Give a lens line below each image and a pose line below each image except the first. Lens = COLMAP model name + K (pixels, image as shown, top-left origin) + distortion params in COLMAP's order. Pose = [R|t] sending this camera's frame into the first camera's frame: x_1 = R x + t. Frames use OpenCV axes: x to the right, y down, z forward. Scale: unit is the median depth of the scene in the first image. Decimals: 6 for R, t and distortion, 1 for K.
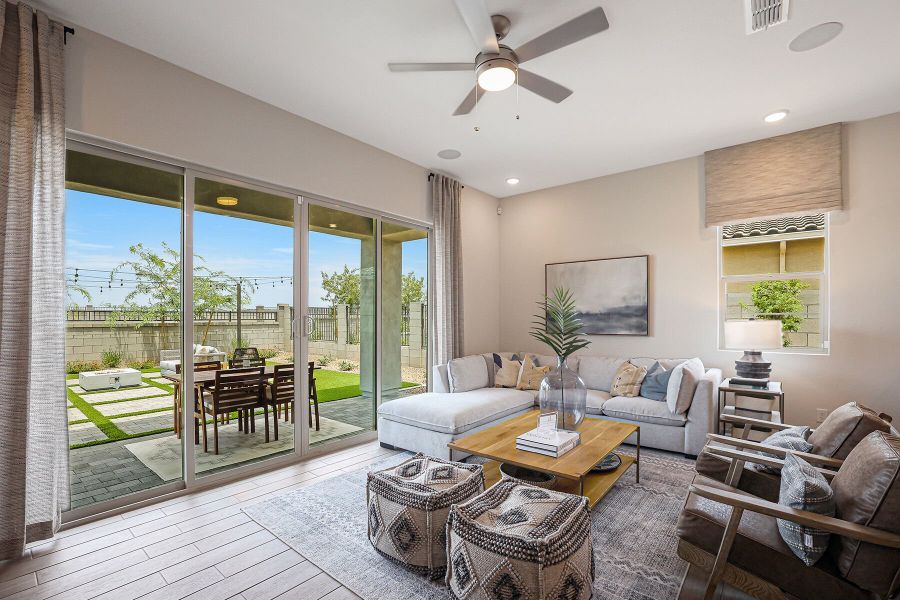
lens RADIAL K [[399.9, 0, 447.3], [0, 399.9, 319.5], [0, 0, 1]] dist [-0.040075, 0.013196]
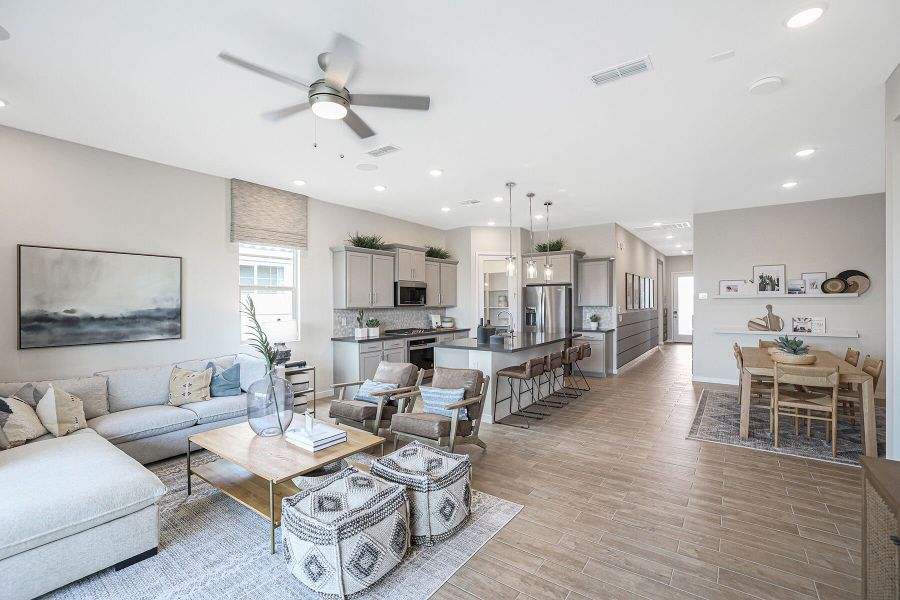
lens RADIAL K [[399.9, 0, 443.2], [0, 399.9, 298.4], [0, 0, 1]] dist [-0.040075, 0.013196]
pose [[-0.055469, 0.014497, 0.998355, -0.505782], [0.010691, 0.999846, -0.013925, -0.038136], [-0.998403, 0.009901, -0.055615, 0.393091]]
